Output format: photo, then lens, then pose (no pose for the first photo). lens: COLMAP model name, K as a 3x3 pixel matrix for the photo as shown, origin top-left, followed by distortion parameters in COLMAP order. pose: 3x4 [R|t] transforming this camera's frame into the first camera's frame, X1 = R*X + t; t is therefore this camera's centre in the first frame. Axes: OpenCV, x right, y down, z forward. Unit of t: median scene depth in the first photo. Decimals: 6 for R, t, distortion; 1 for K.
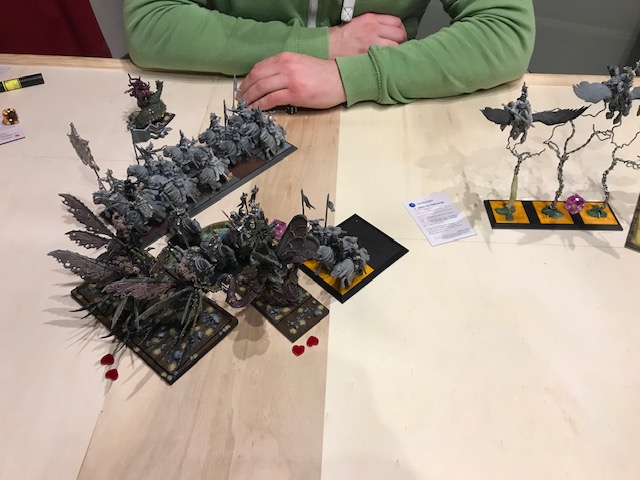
lens RADIAL K [[525.2, 0, 315.6], [0, 525.2, 238.4], [0, 0, 1]] dist [-0.000278, 0.004041]
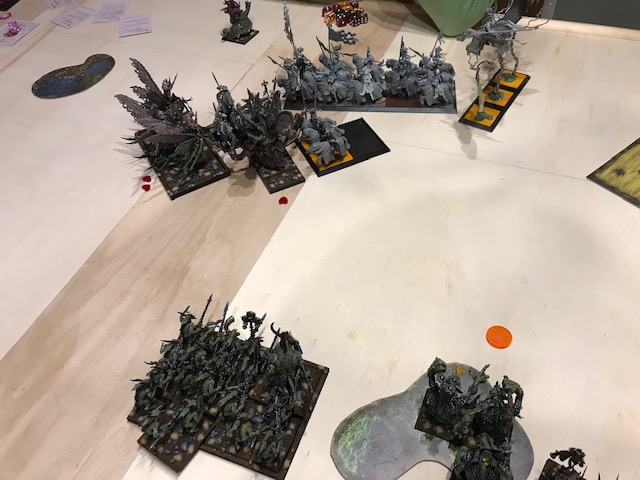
lens RADIAL K [[525.2, 0, 315.6], [0, 525.2, 238.4], [0, 0, 1]] dist [-0.000278, 0.004041]
pose [[0.943620, 0.191520, -0.270004, 0.343269], [-0.173803, 0.980814, 0.088301, 0.130675], [0.281734, -0.036395, 0.958802, -0.194660]]
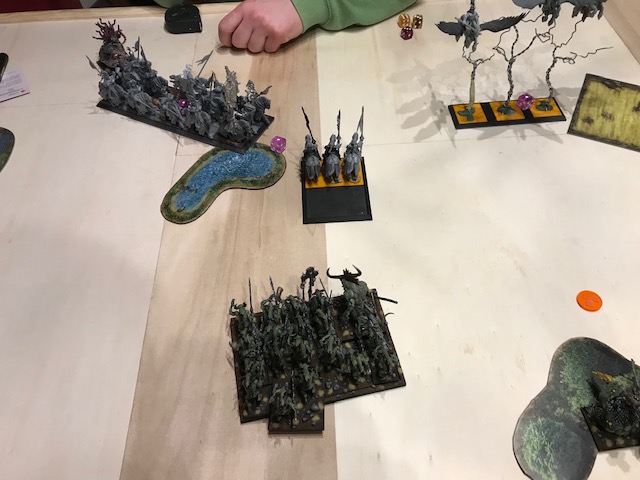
lens RADIAL K [[530.2, 0, 331.8], [0, 530.2, 239.3], [0, 0, 1]] dist [0.001809, 0.005919]
pose [[0.993476, -0.107503, 0.038060, -0.008952], [0.102608, 0.988274, 0.113080, 0.060935], [-0.049770, -0.108437, 0.992857, -0.180293]]
